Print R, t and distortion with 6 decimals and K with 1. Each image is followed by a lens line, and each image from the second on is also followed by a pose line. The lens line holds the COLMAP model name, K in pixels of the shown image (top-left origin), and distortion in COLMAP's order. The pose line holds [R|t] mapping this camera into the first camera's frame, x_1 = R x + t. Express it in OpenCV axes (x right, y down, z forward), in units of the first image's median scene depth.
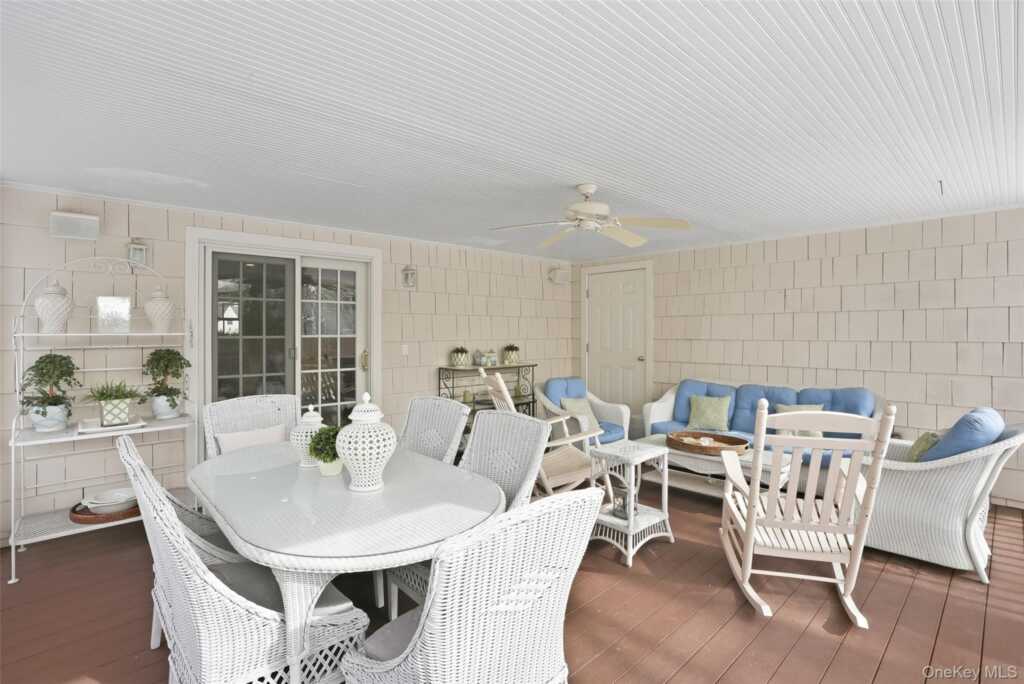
lens RADIAL K [[472.5, 0, 508.5], [0, 472.5, 335.9], [0, 0, 1]] dist [-0.000909, -0.000030]
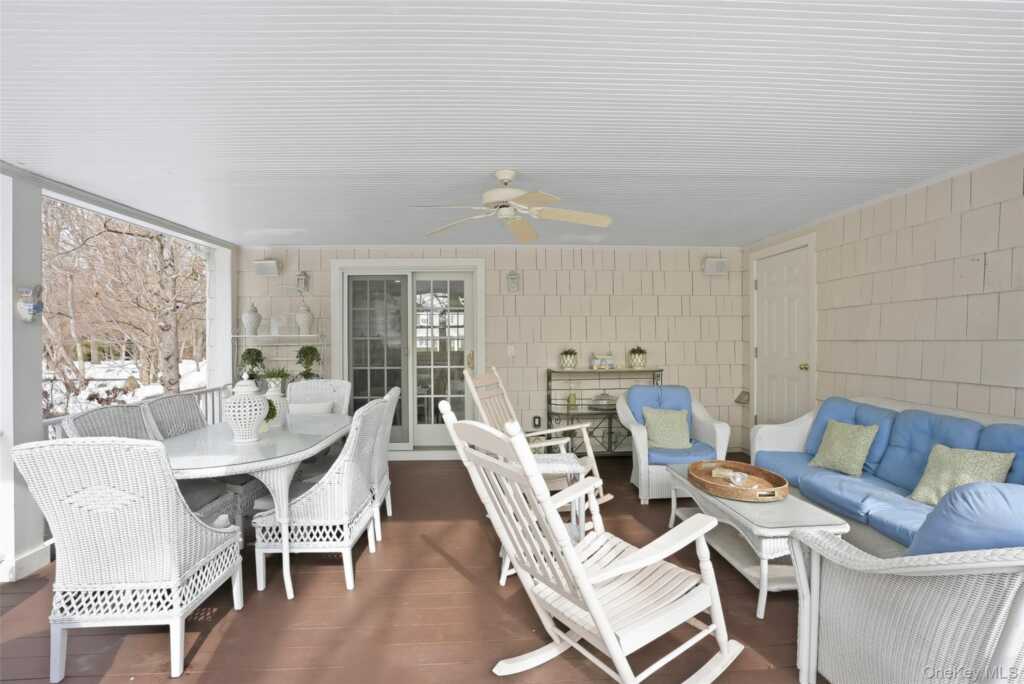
lens RADIAL K [[472.5, 0, 508.5], [0, 472.5, 335.9], [0, 0, 1]] dist [-0.000909, -0.000030]
pose [[0.794601, -0.008794, -0.607069, 0.456705], [0.000935, 0.999912, -0.013261, 0.010995], [0.607132, 0.009970, 0.794539, 0.166029]]
